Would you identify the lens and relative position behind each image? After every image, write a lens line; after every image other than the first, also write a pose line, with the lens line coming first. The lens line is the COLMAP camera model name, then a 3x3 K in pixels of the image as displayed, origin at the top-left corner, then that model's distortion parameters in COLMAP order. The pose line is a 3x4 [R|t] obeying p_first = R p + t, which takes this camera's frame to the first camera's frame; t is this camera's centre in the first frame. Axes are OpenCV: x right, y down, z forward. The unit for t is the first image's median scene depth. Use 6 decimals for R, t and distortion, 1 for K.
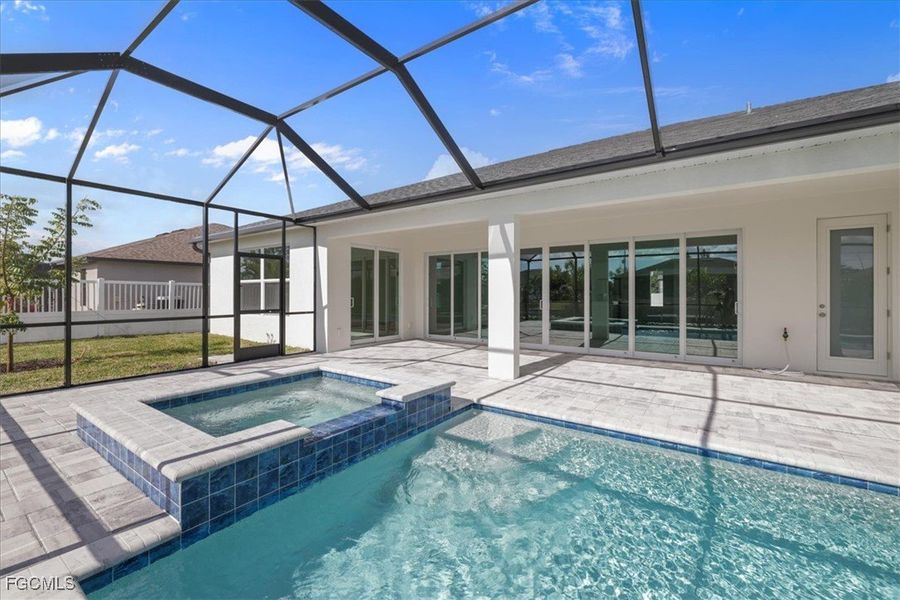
lens RADIAL K [[379.6, 0, 447.8], [0, 379.6, 302.2], [0, 0, 1]] dist [-0.001086, 0.000273]
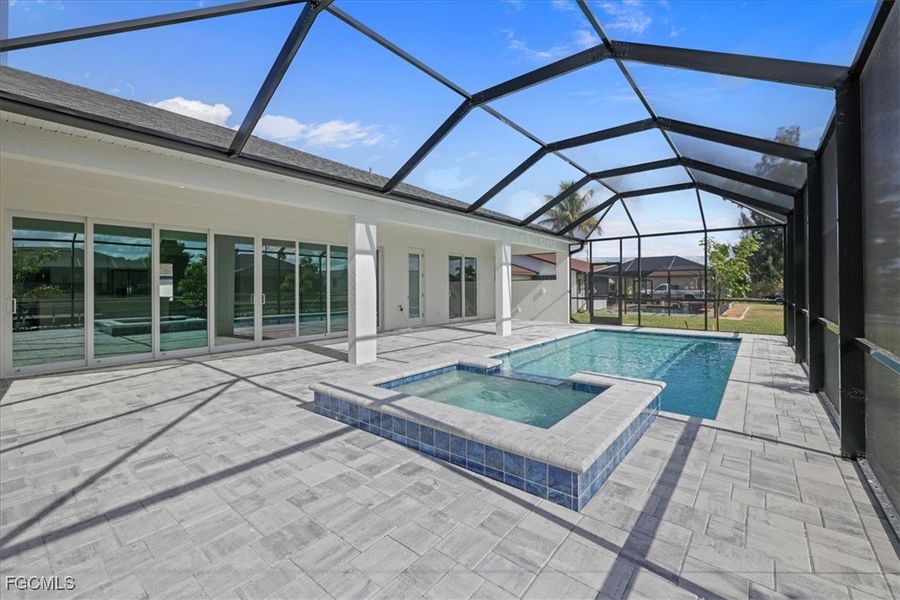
lens RADIAL K [[377.9, 0, 447.3], [0, 377.9, 294.0], [0, 0, 1]] dist [-0.000448, 0.000003]
pose [[0.077847, -0.021994, 0.996723, -0.931241], [0.028449, 0.999399, 0.019831, -0.015469], [-0.996559, 0.026812, 0.078426, 0.673198]]
